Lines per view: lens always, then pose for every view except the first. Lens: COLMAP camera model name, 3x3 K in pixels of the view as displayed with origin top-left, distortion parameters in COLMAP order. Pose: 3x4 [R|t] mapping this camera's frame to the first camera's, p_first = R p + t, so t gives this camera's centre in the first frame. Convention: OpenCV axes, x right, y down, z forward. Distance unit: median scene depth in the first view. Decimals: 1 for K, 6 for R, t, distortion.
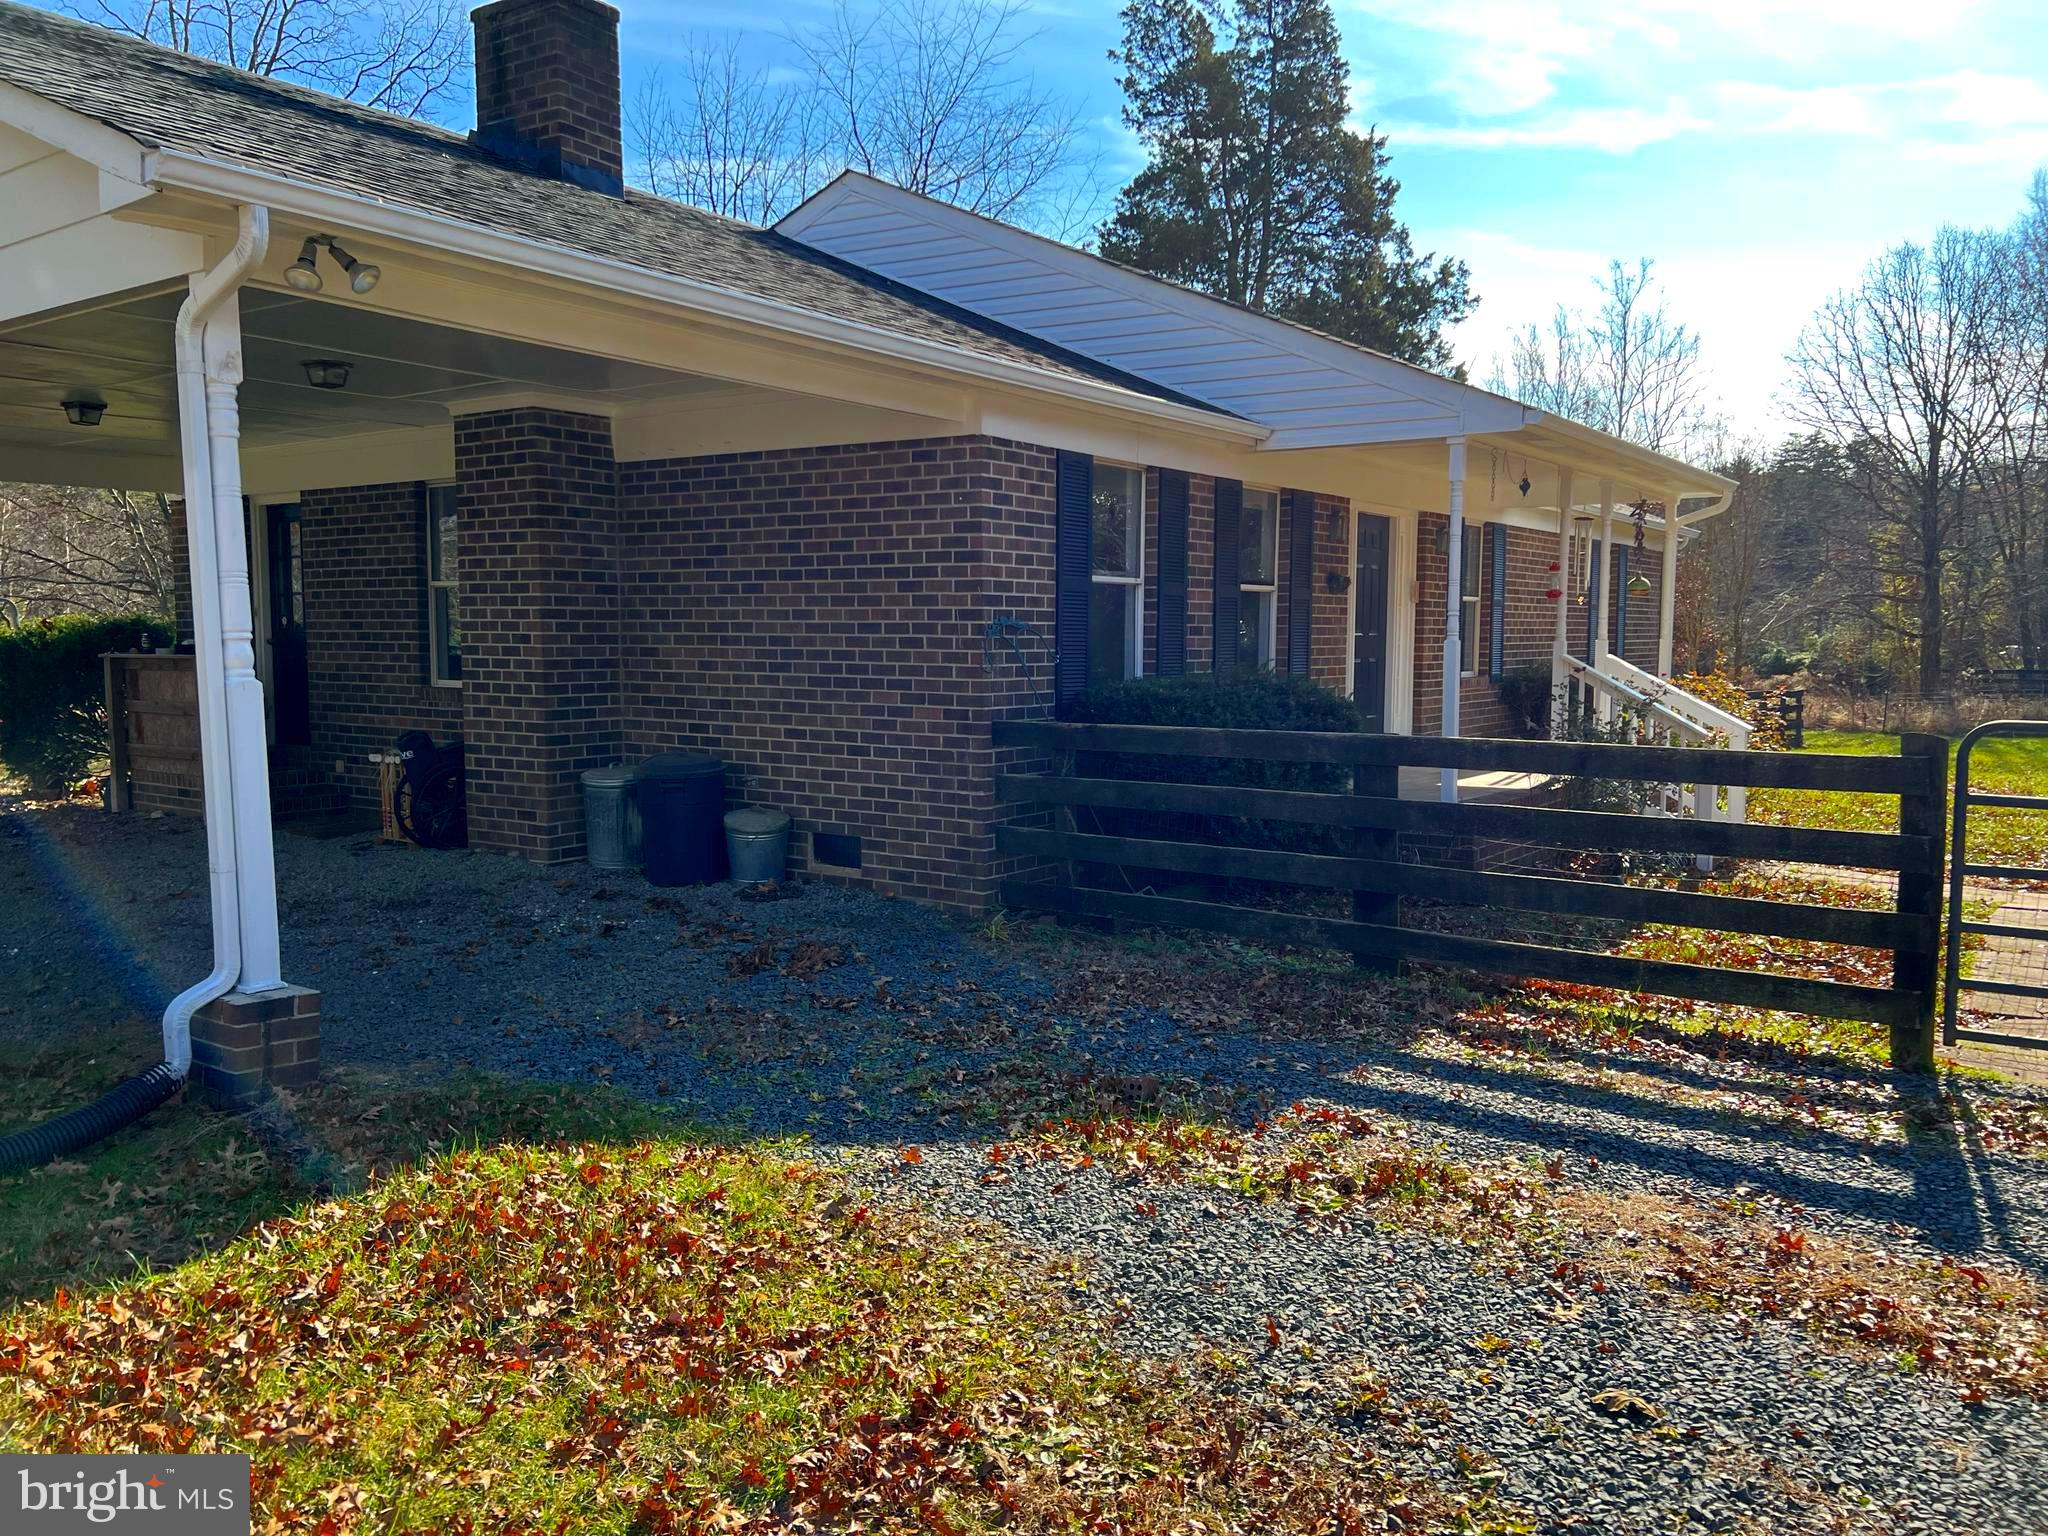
lens RADIAL K [[1536.9, 0, 1018.1], [0, 1536.9, 774.6], [0, 0, 1]] dist [0.066989, -0.078017]
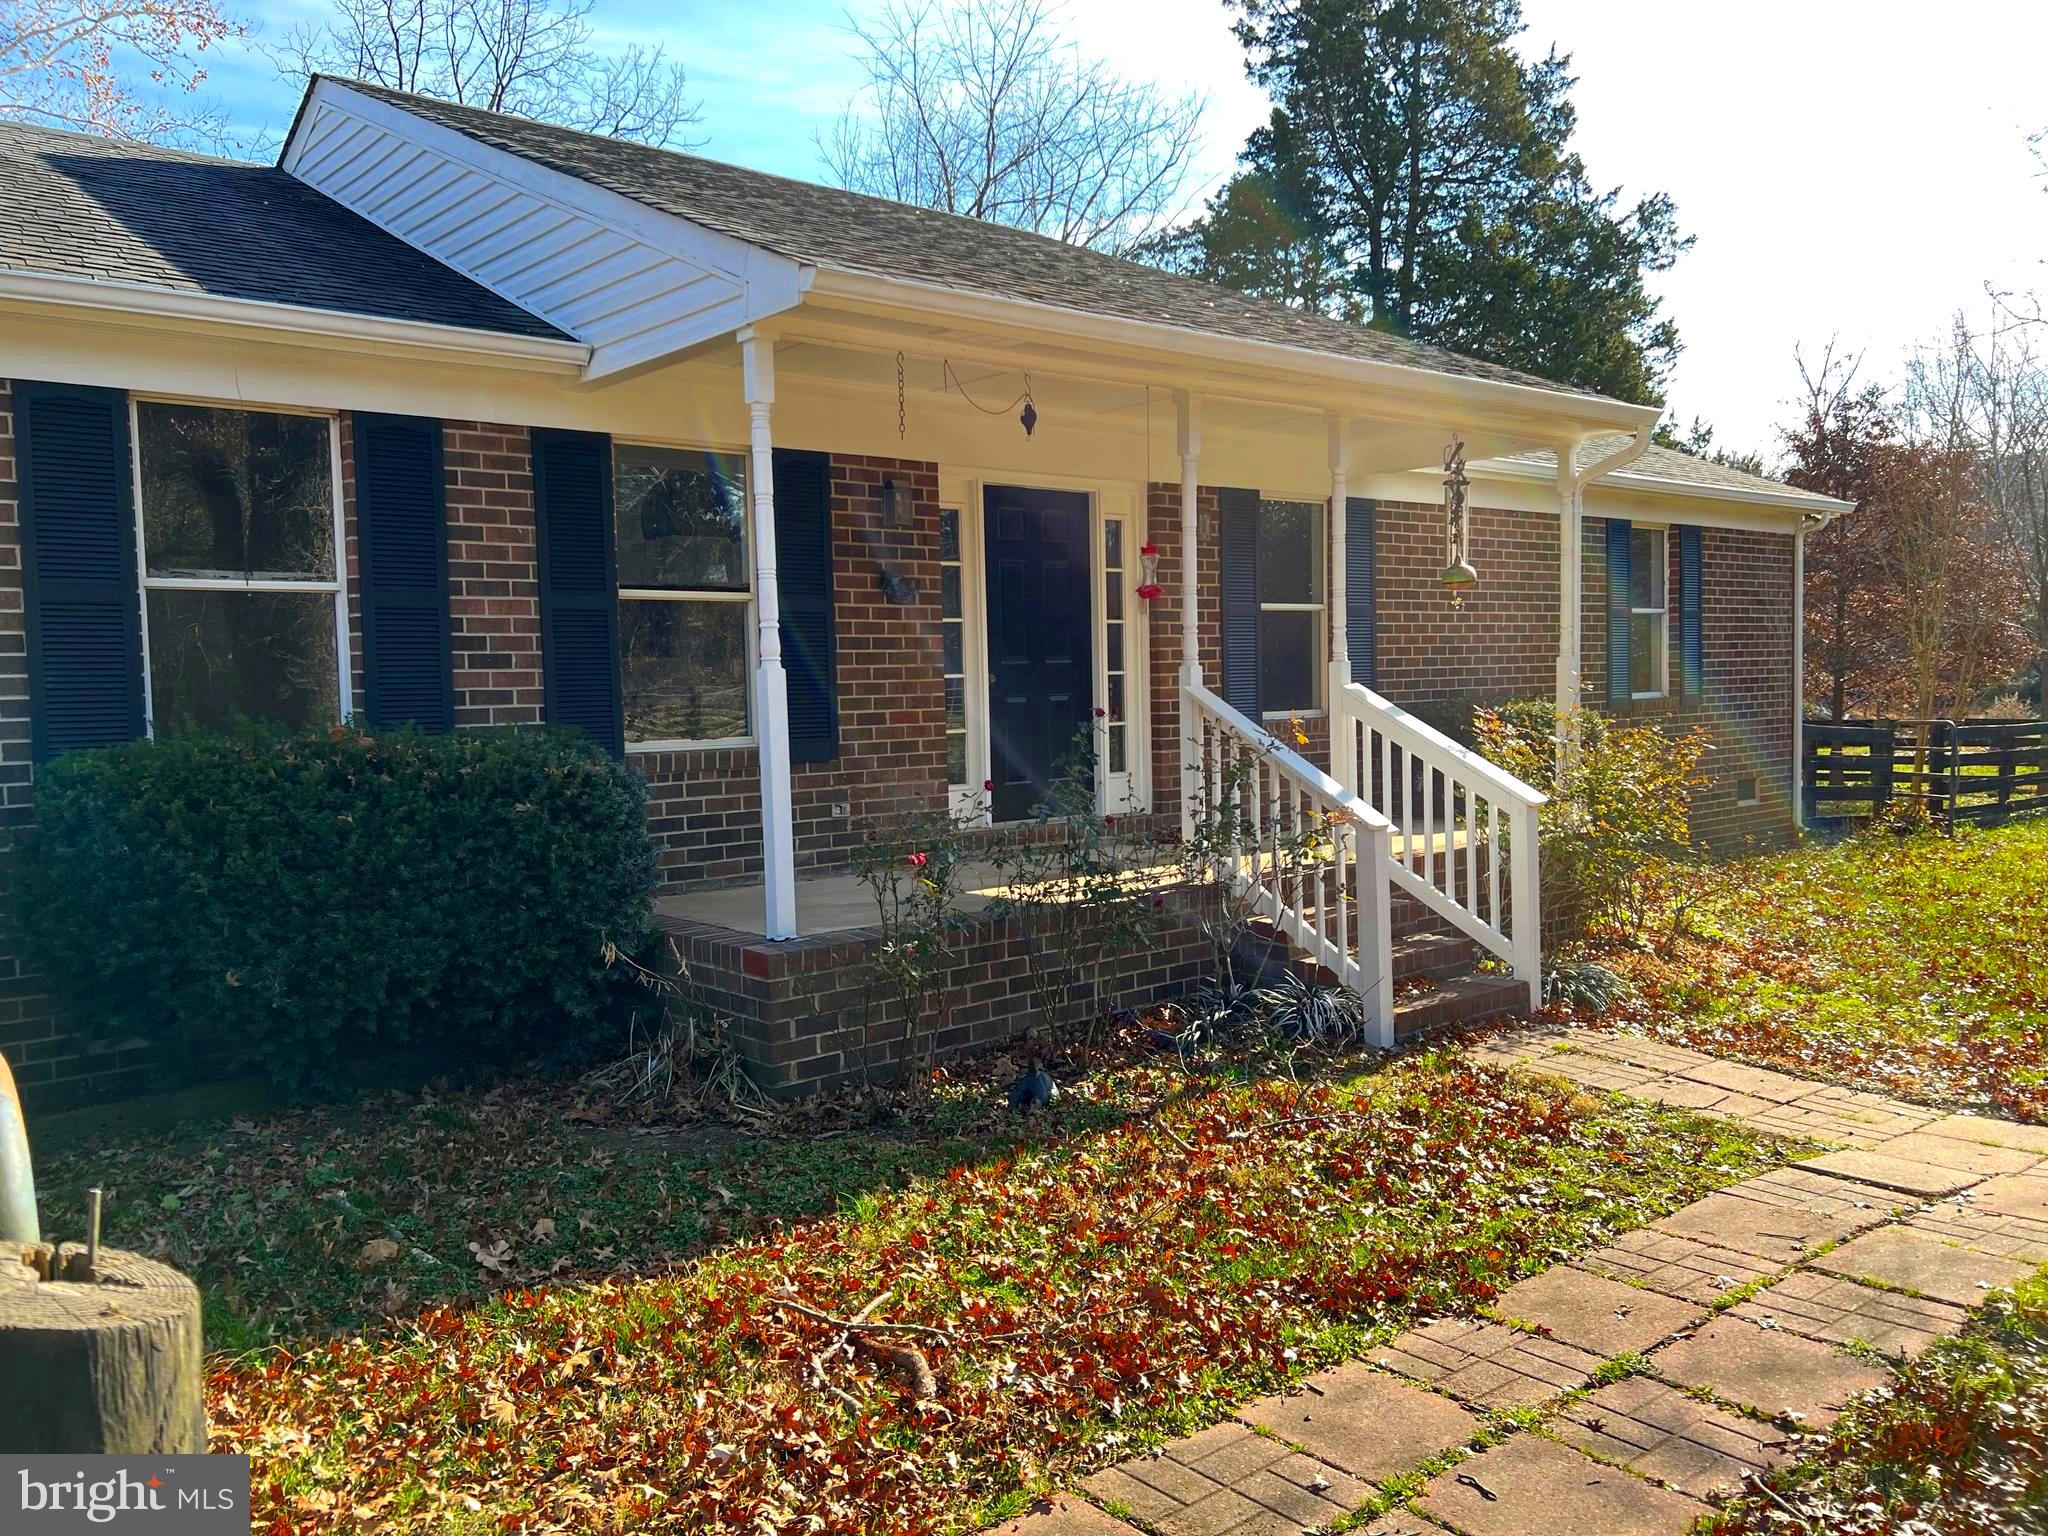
lens RADIAL K [[1536.9, 0, 1024.0], [0, 1536.9, 768.0], [0, 0, 1]] dist [0.066989, -0.078017]
pose [[0.965700, -0.008522, -0.259522, 0.172079], [0.000721, 0.999545, -0.030139, -0.009672], [0.259661, 0.028918, 0.965267, 0.145037]]
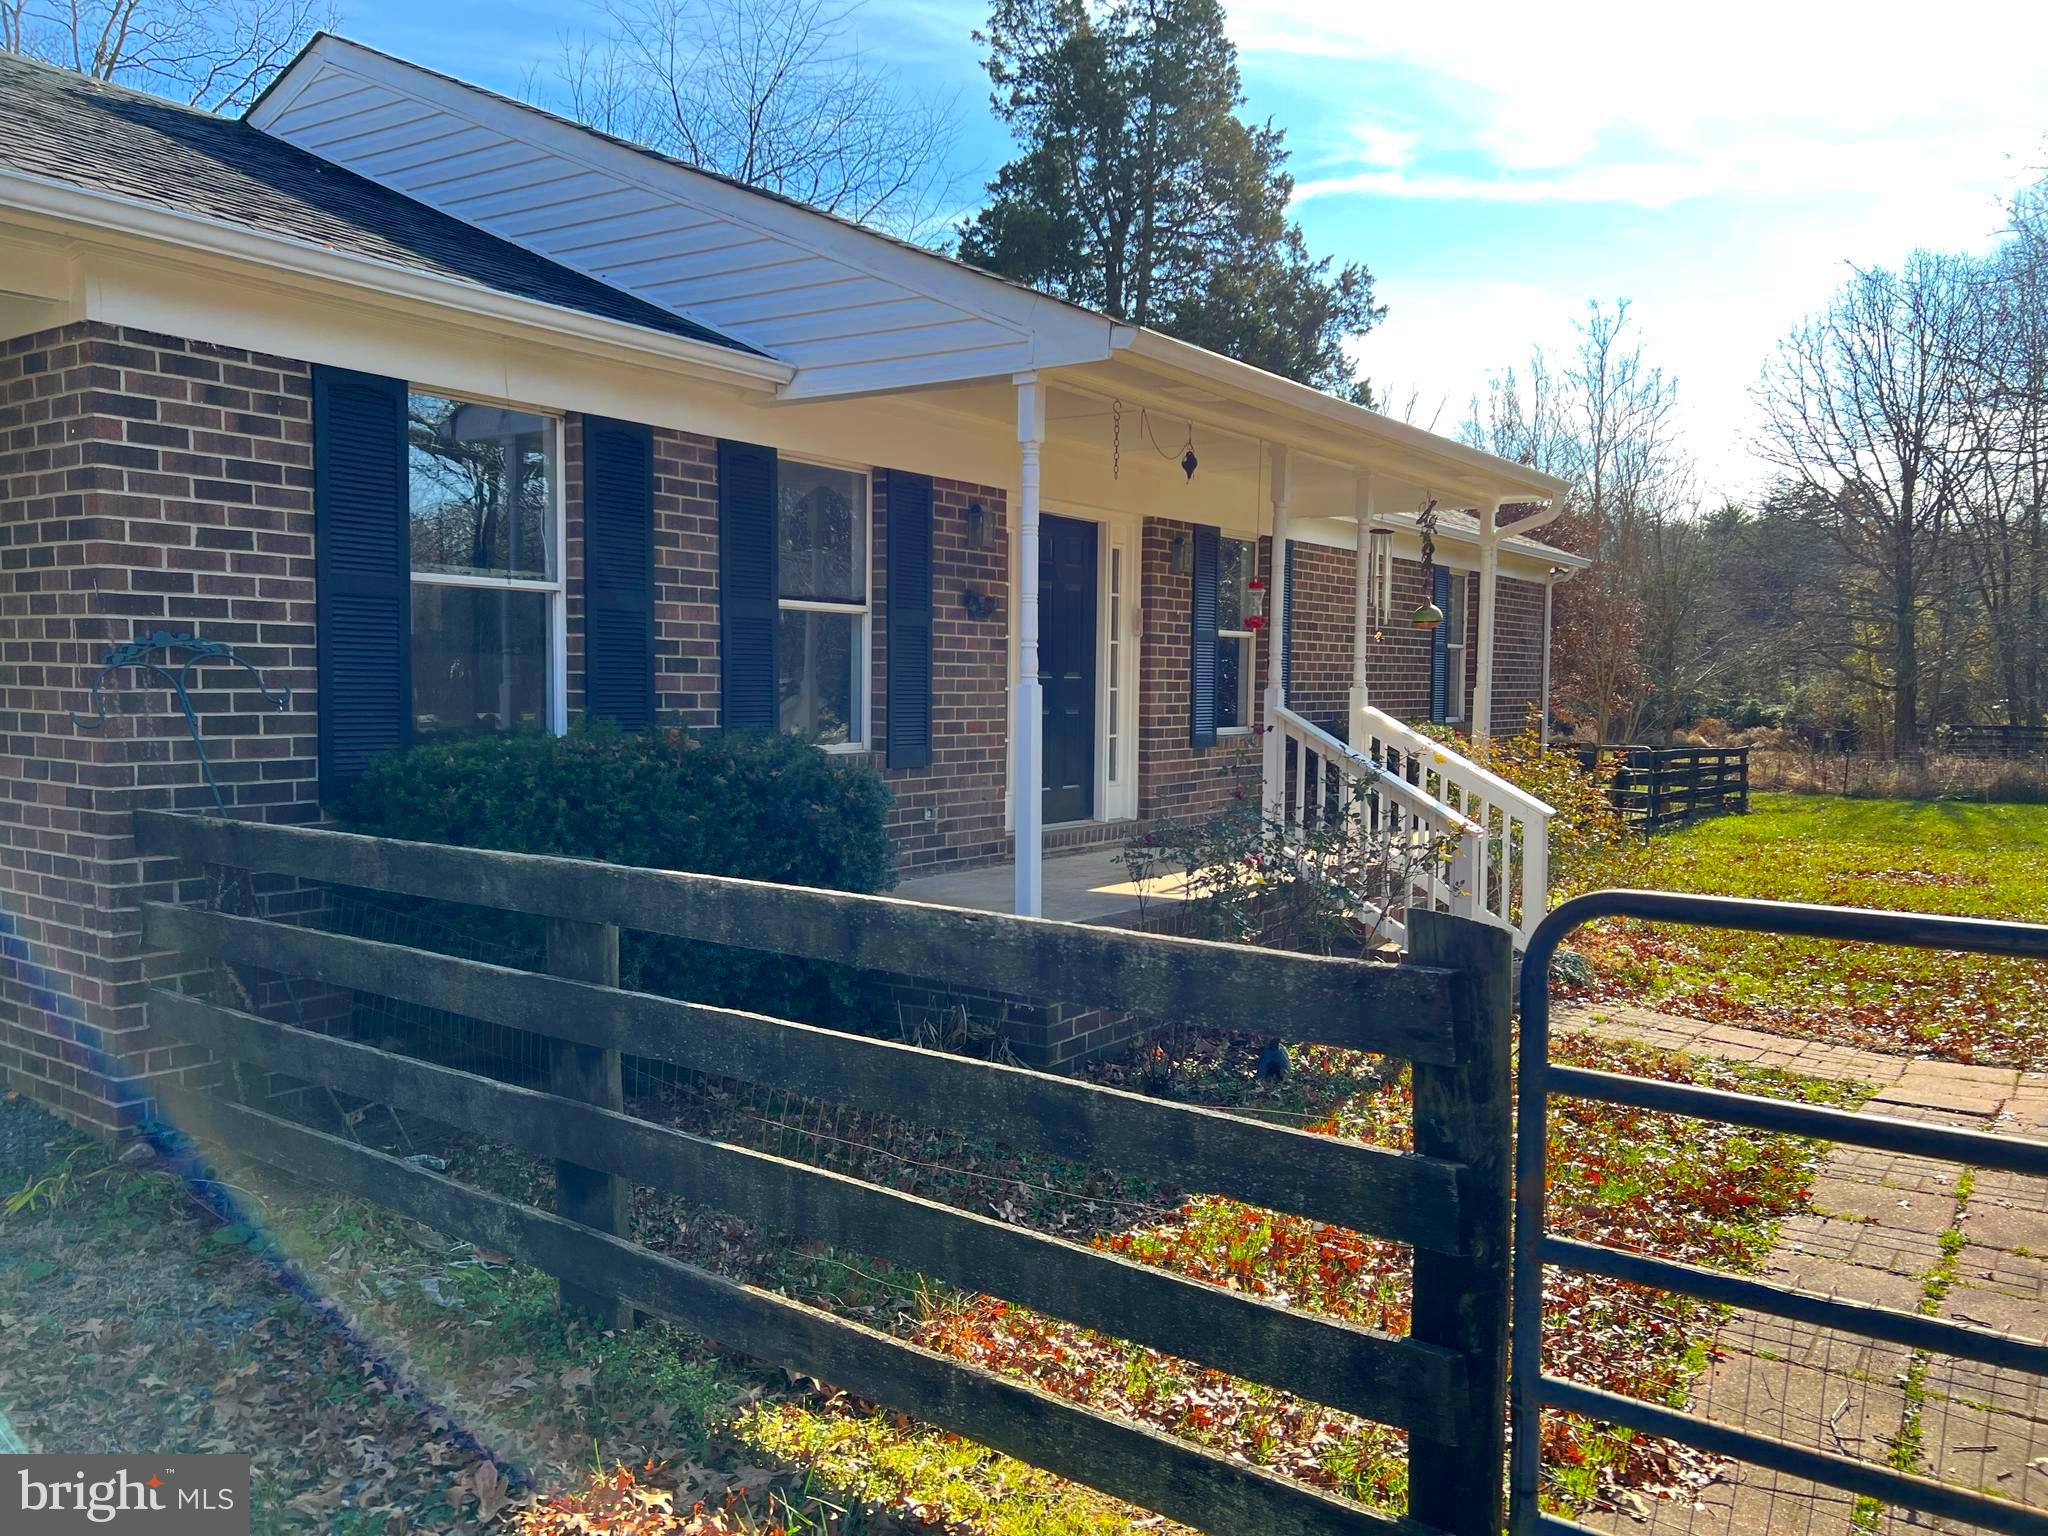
lens RADIAL K [[1536.9, 0, 1022.0], [0, 1536.9, 774.8], [0, 0, 1]] dist [0.066989, -0.078017]
pose [[0.999967, 0.008149, -0.000207, 0.089965], [-0.008152, 0.999538, -0.029281, -0.009438], [-0.000031, 0.029281, 0.999571, 0.112804]]
